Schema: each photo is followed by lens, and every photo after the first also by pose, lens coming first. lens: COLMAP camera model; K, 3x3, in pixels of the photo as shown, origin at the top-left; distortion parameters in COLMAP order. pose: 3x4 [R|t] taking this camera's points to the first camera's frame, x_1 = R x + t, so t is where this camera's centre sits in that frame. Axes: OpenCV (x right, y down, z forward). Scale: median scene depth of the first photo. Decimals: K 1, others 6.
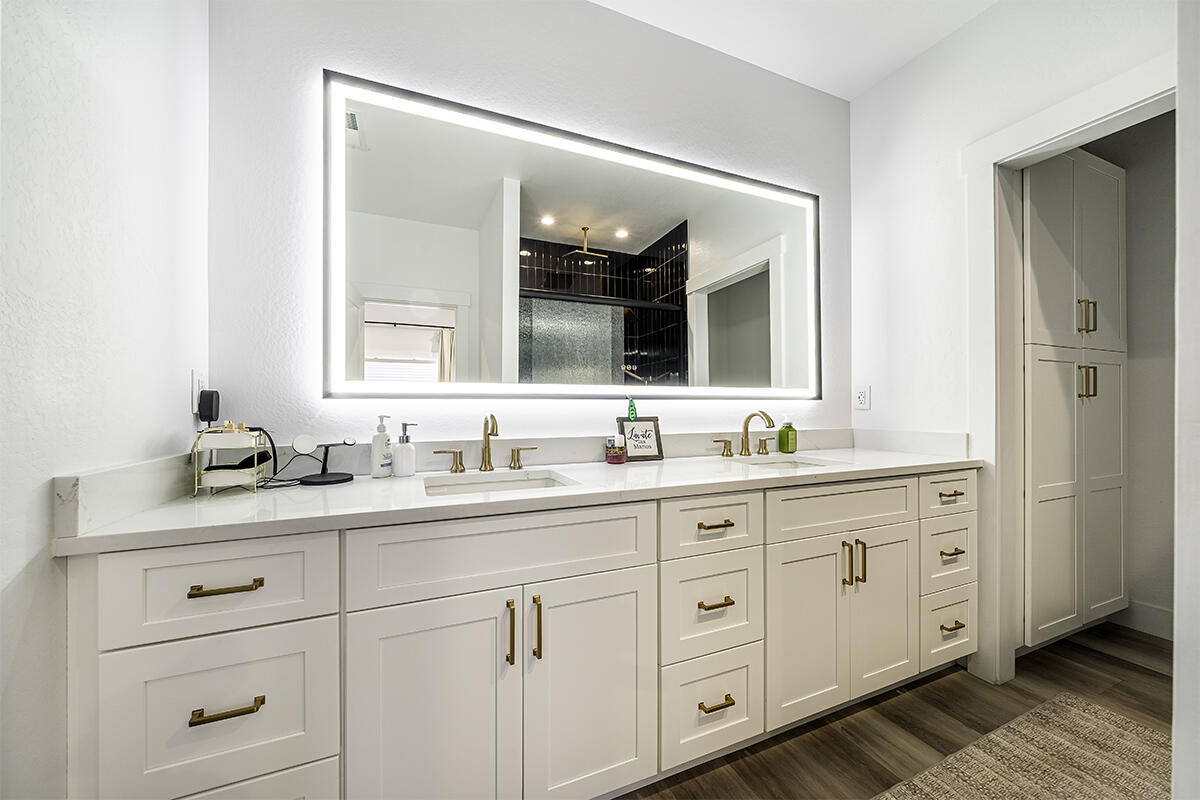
lens RADIAL K [[413.1, 0, 593.9], [0, 413.1, 406.2], [0, 0, 1]] dist [-0.006151, 0.000931]
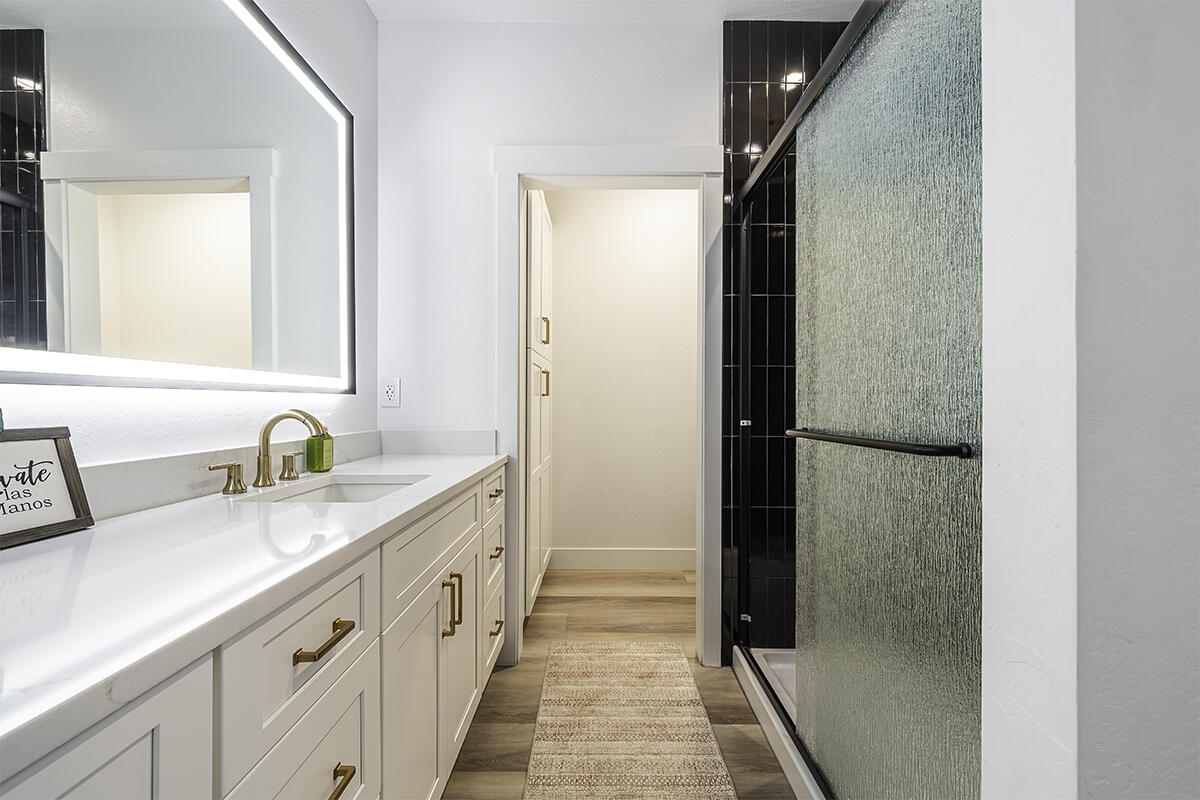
lens RADIAL K [[476.5, 0, 593.9], [0, 476.5, 402.7], [0, 0, 1]] dist [0.000191, 0.000521]
pose [[0.406626, 0.002477, 0.913591, -0.065743], [-0.003634, 0.999993, -0.001094, -0.000868], [-0.913587, -0.002876, 0.406632, 0.298986]]
